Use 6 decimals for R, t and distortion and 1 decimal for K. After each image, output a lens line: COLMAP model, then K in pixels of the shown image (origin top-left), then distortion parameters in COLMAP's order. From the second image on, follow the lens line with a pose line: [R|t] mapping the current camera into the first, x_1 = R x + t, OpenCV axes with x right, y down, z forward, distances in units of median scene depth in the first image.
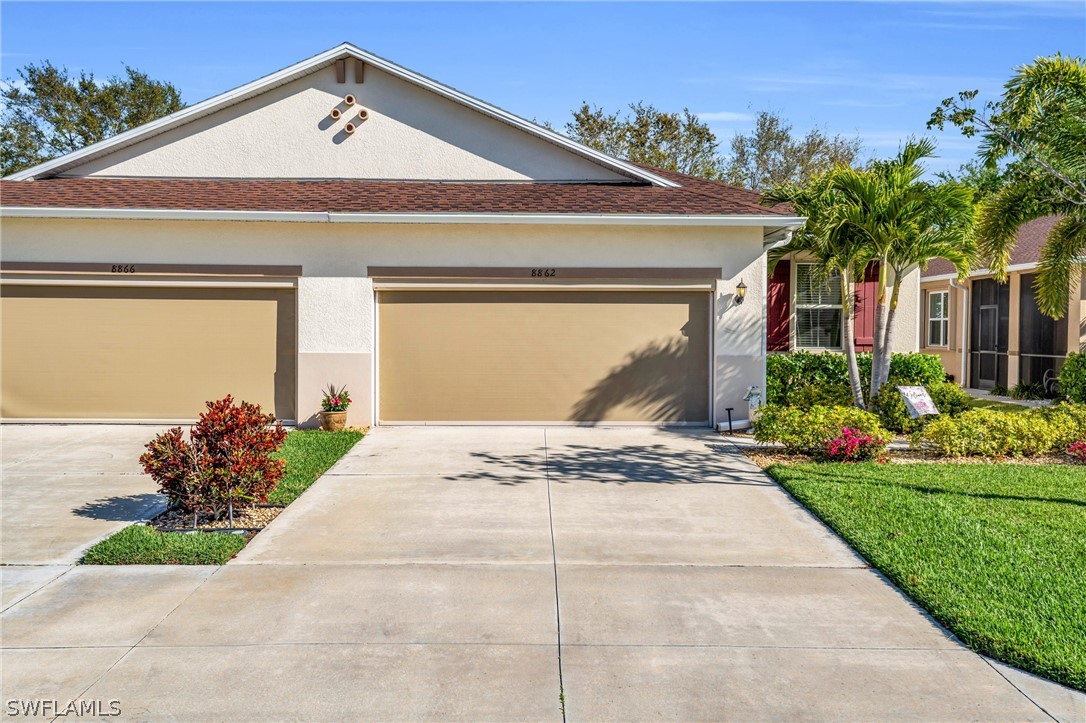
lens RADIAL K [[1040.3, 0, 543.0], [0, 1040.3, 361.5], [0, 0, 1]] dist [0.057256, 0.023395]
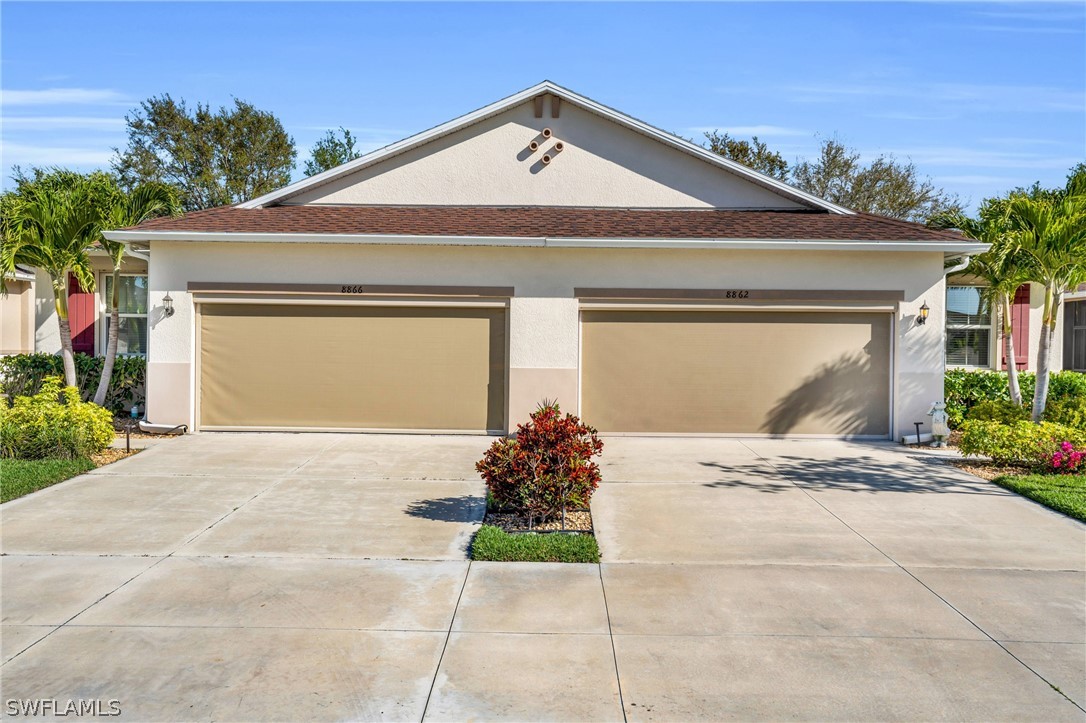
lens RADIAL K [[996.0, 0, 543.0], [0, 996.0, 361.5], [0, 0, 1]] dist [0.016745, 0.064265]
pose [[0.999930, 0.006039, -0.010193, -0.189078], [-0.006175, 0.999891, -0.013392, -0.001319], [0.010111, 0.013454, 0.999858, -0.024298]]
